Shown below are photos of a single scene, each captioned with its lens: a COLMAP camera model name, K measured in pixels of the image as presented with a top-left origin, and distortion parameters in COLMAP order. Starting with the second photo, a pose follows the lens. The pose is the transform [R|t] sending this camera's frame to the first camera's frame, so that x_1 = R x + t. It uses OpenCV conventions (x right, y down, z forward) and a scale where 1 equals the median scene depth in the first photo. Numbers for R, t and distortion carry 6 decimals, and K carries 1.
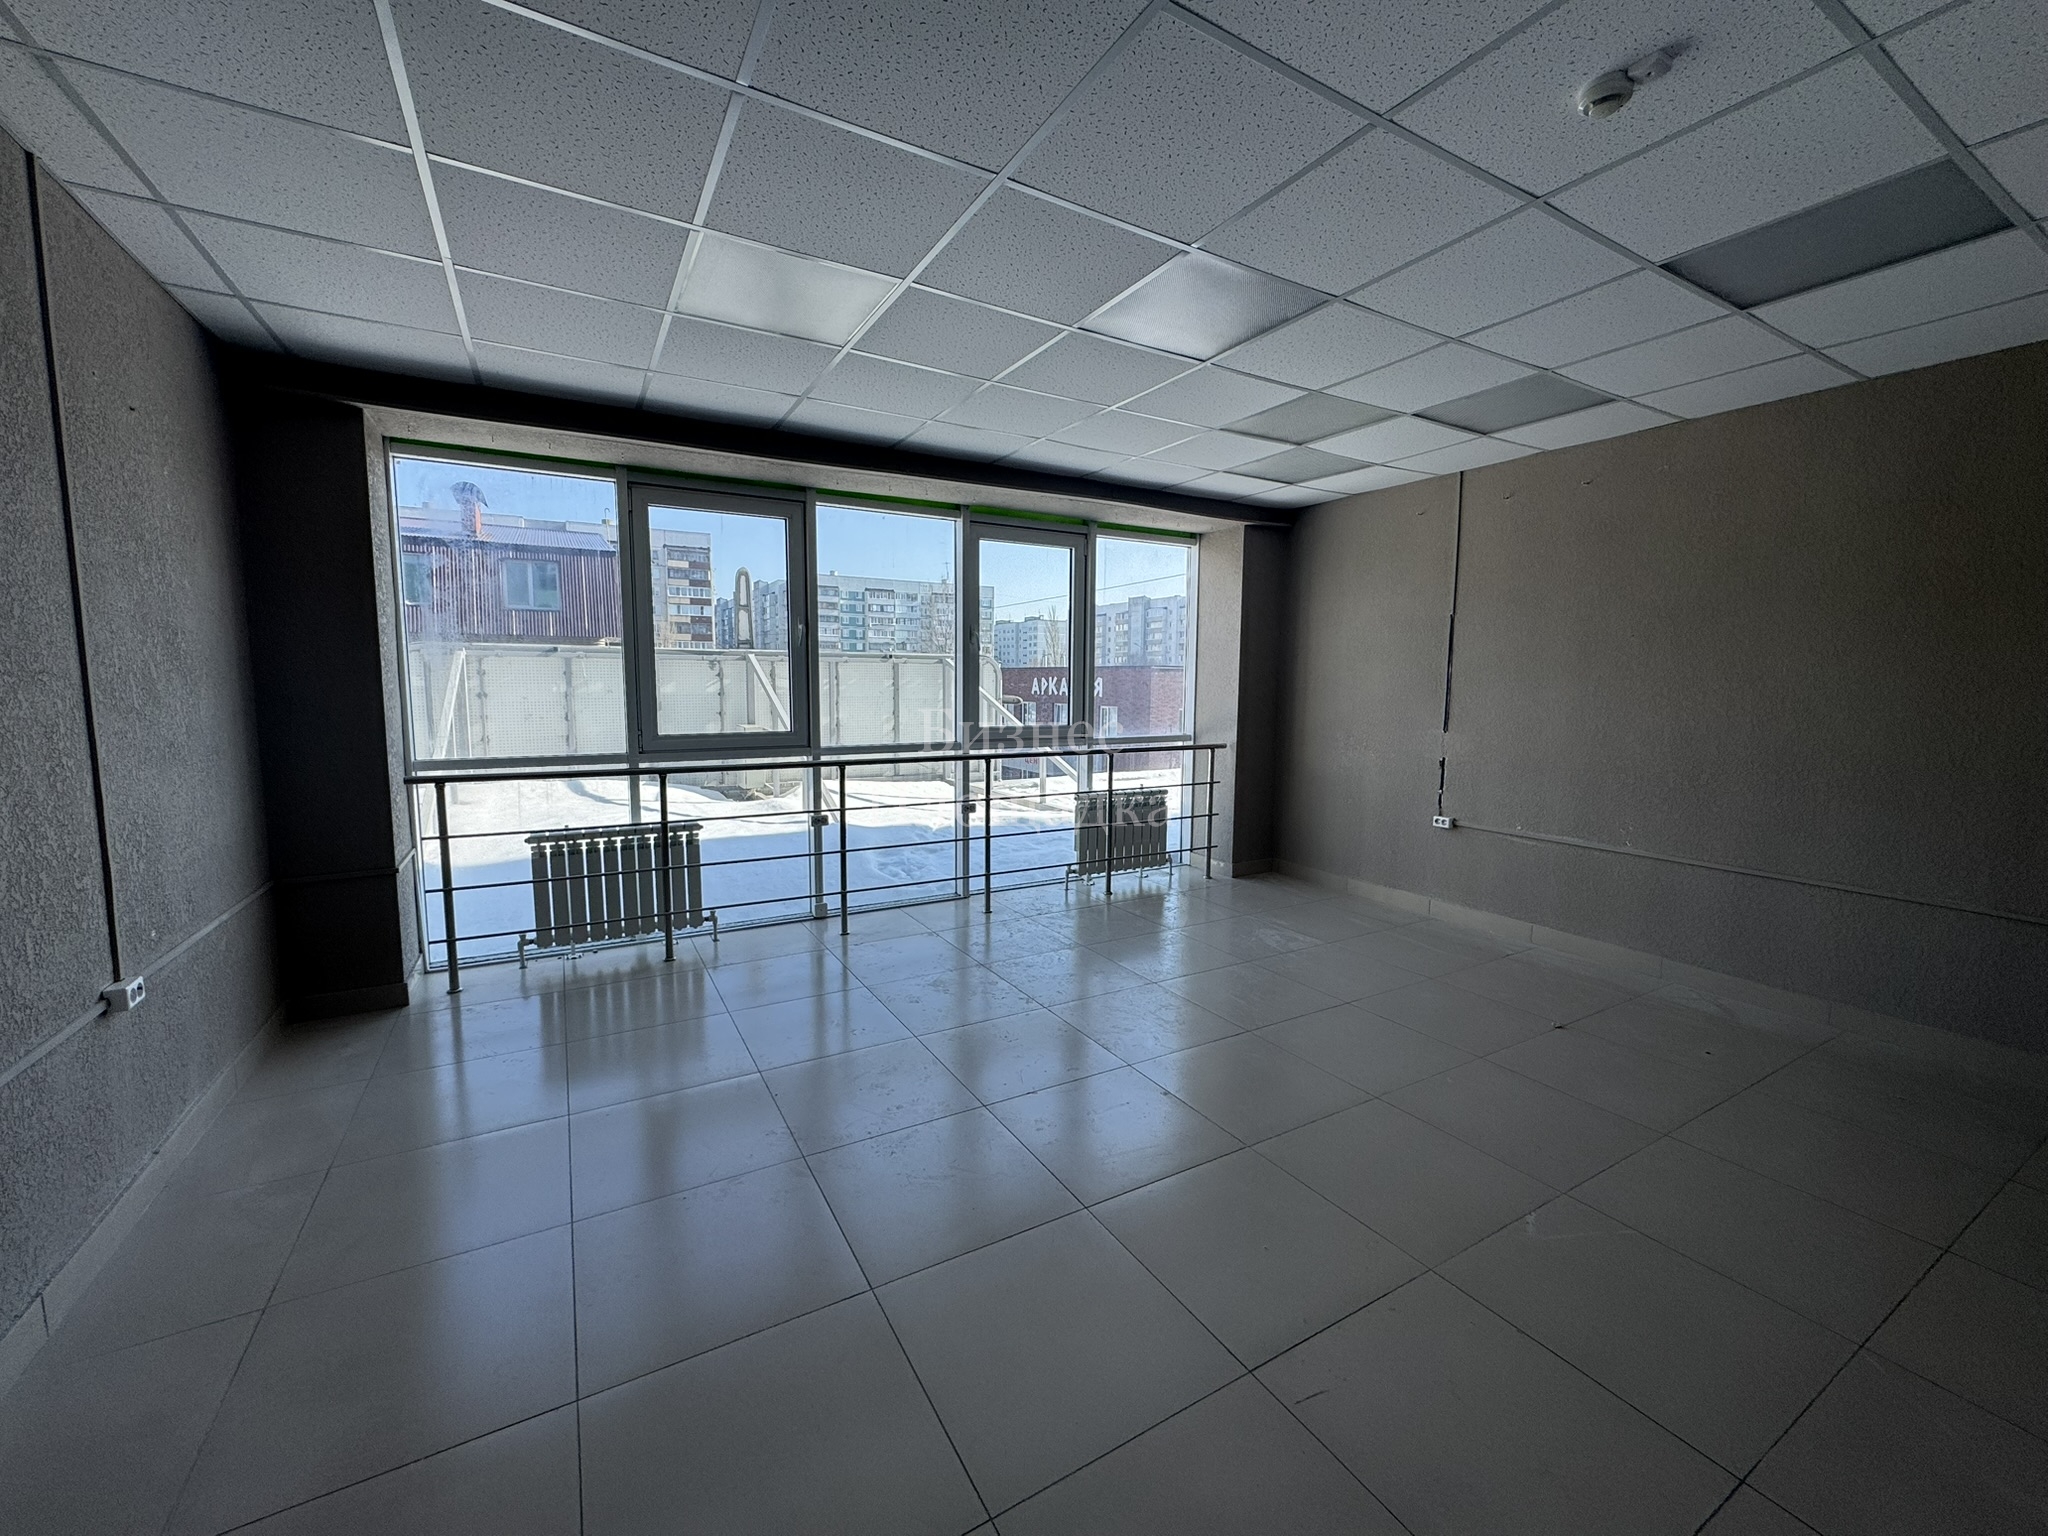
lens RADIAL K [[805.5, 0, 1027.0], [0, 805.5, 765.2], [0, 0, 1]] dist [-0.002680, 0.000336]
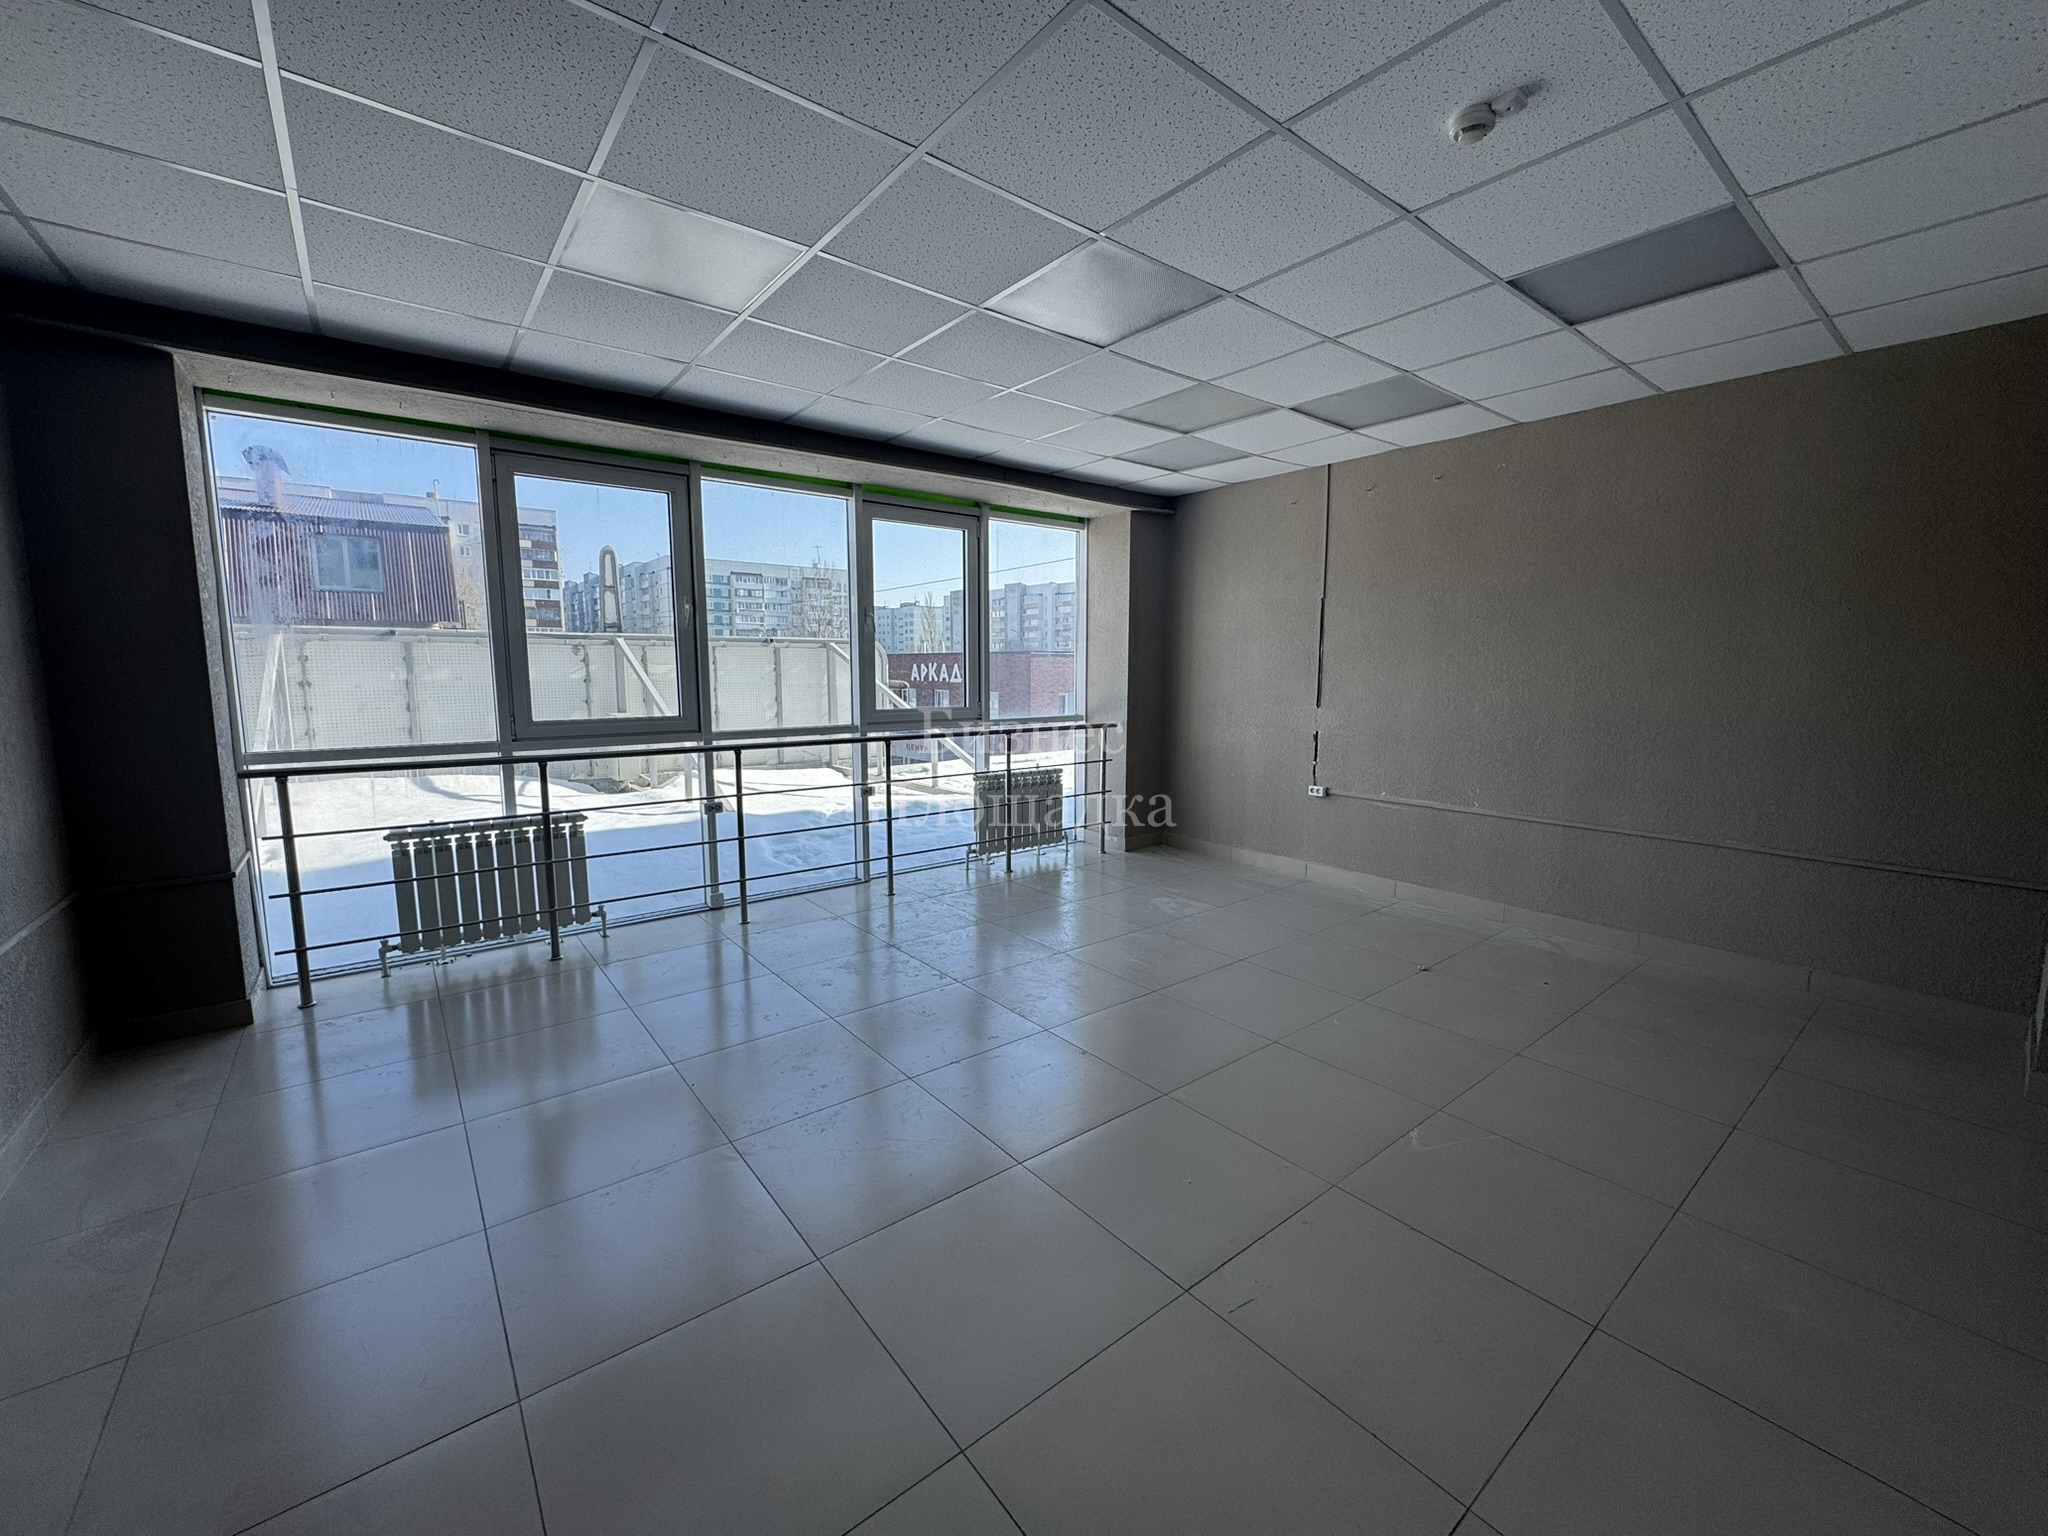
lens RADIAL K [[805.5, 0, 1024.9], [0, 805.5, 764.9], [0, 0, 1]] dist [-0.002680, 0.000336]
pose [[0.989059, -0.024032, 0.145550, -0.030663], [0.021675, 0.999607, 0.017764, 0.009295], [-0.145920, -0.014415, 0.989191, -0.011196]]
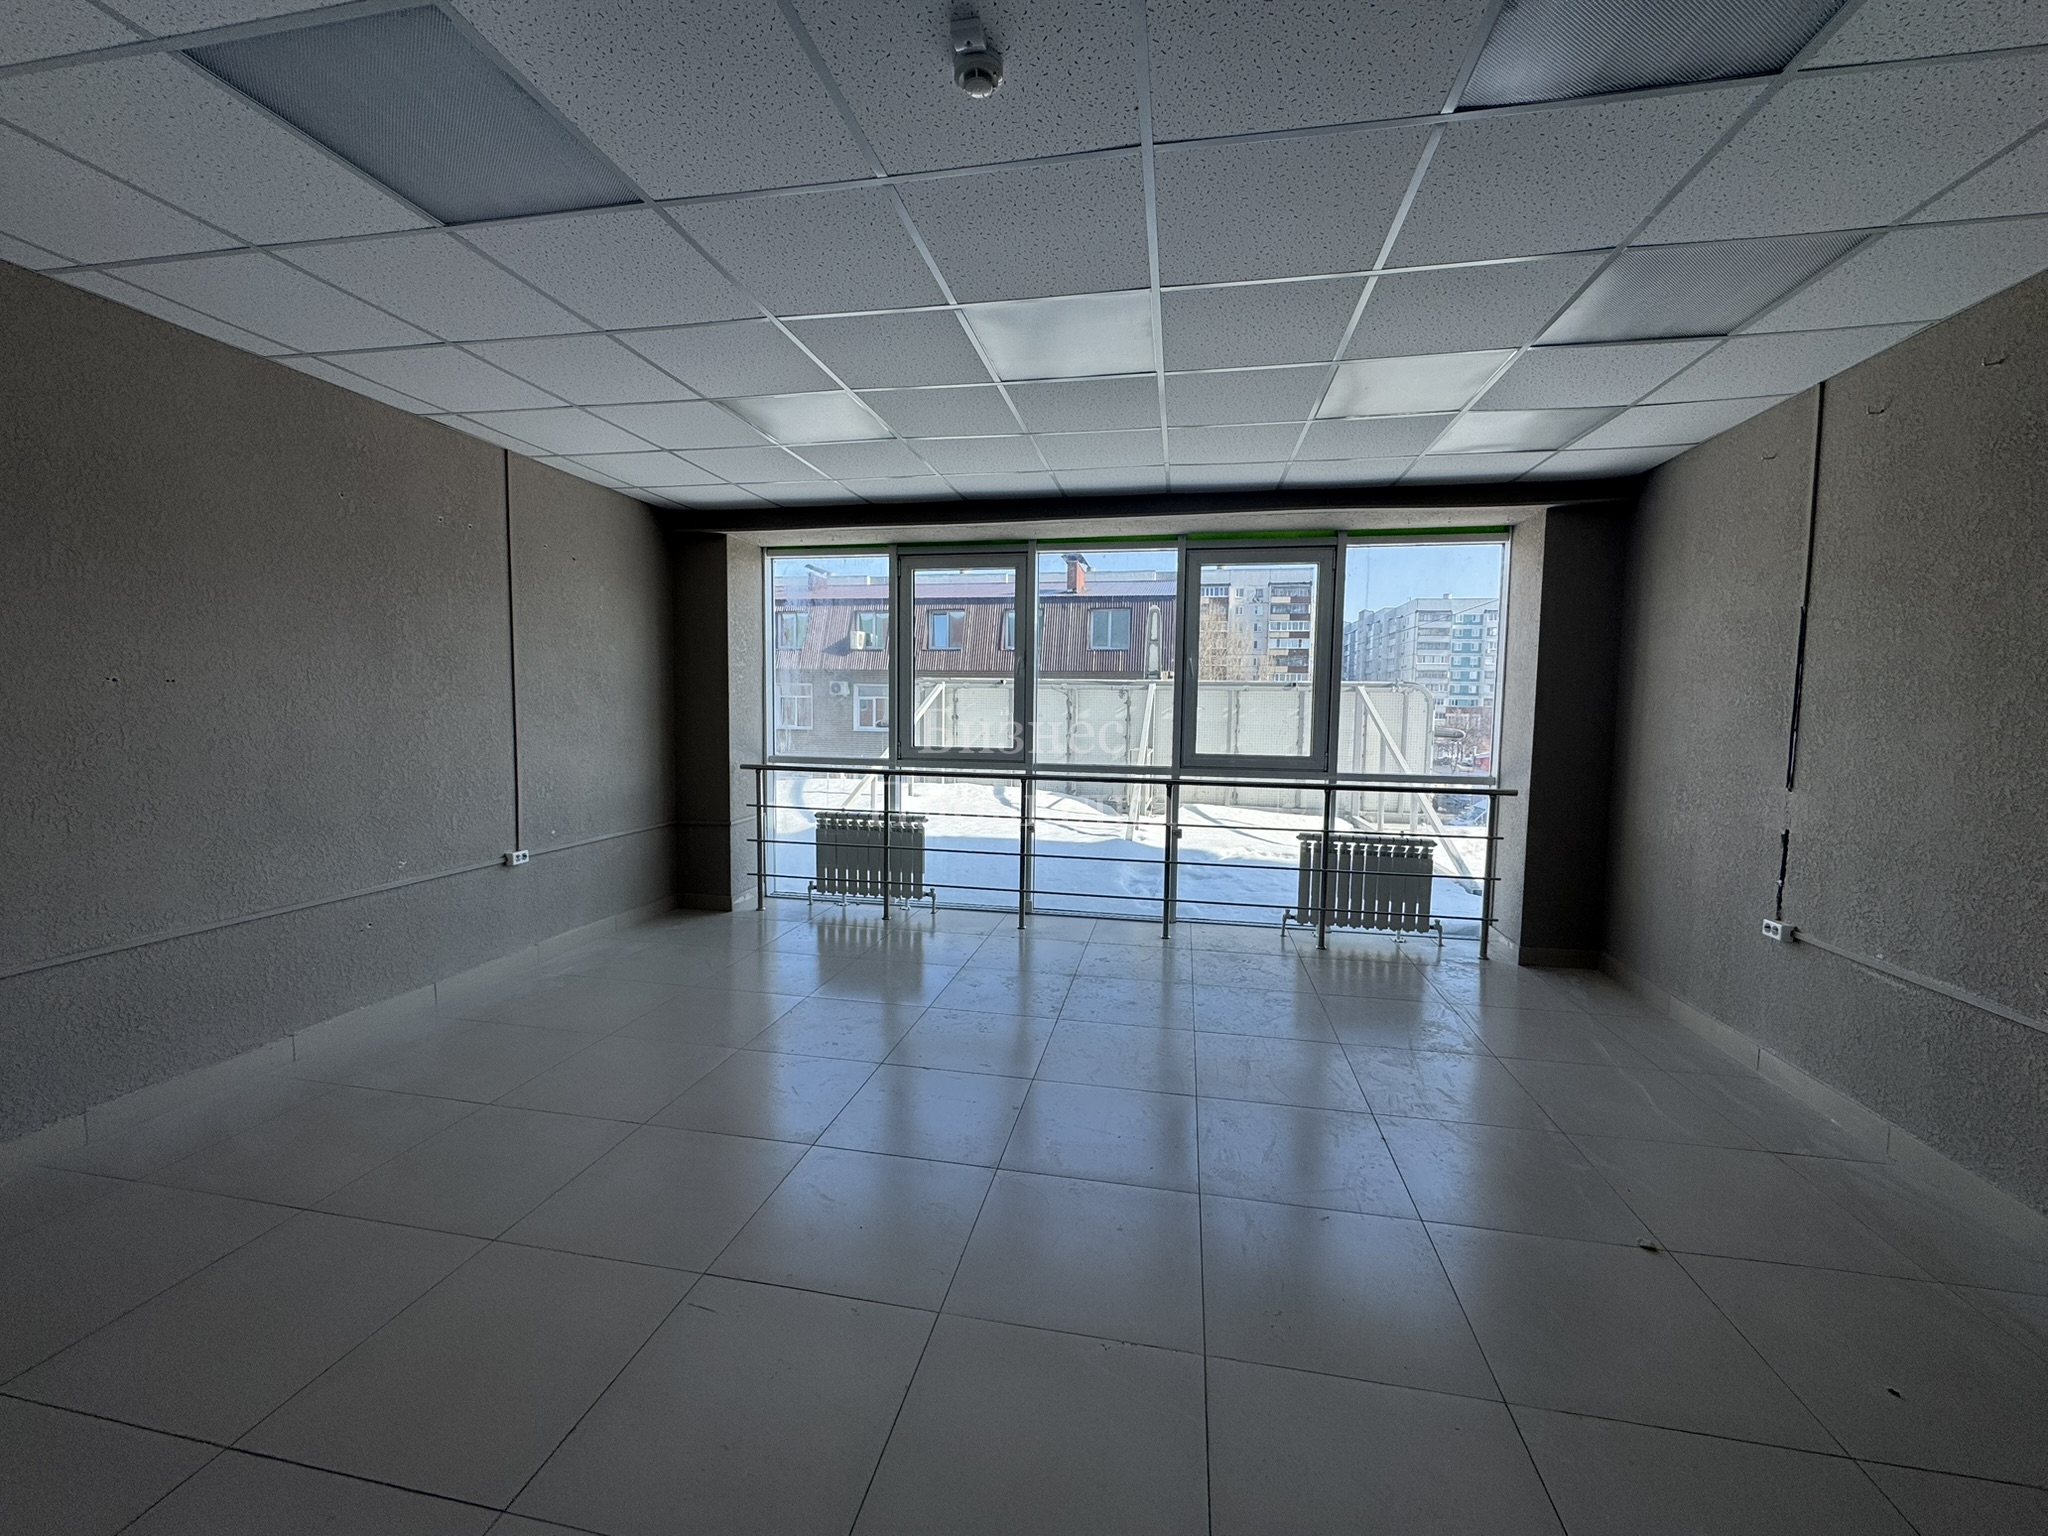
lens RADIAL K [[805.5, 0, 1030.2], [0, 805.5, 767.8], [0, 0, 1]] dist [-0.002680, 0.000336]
pose [[0.762313, 0.054594, -0.644902, 0.546511], [-0.077026, 0.997007, -0.006648, -0.009677], [0.642609, 0.054742, 0.764236, 0.141815]]
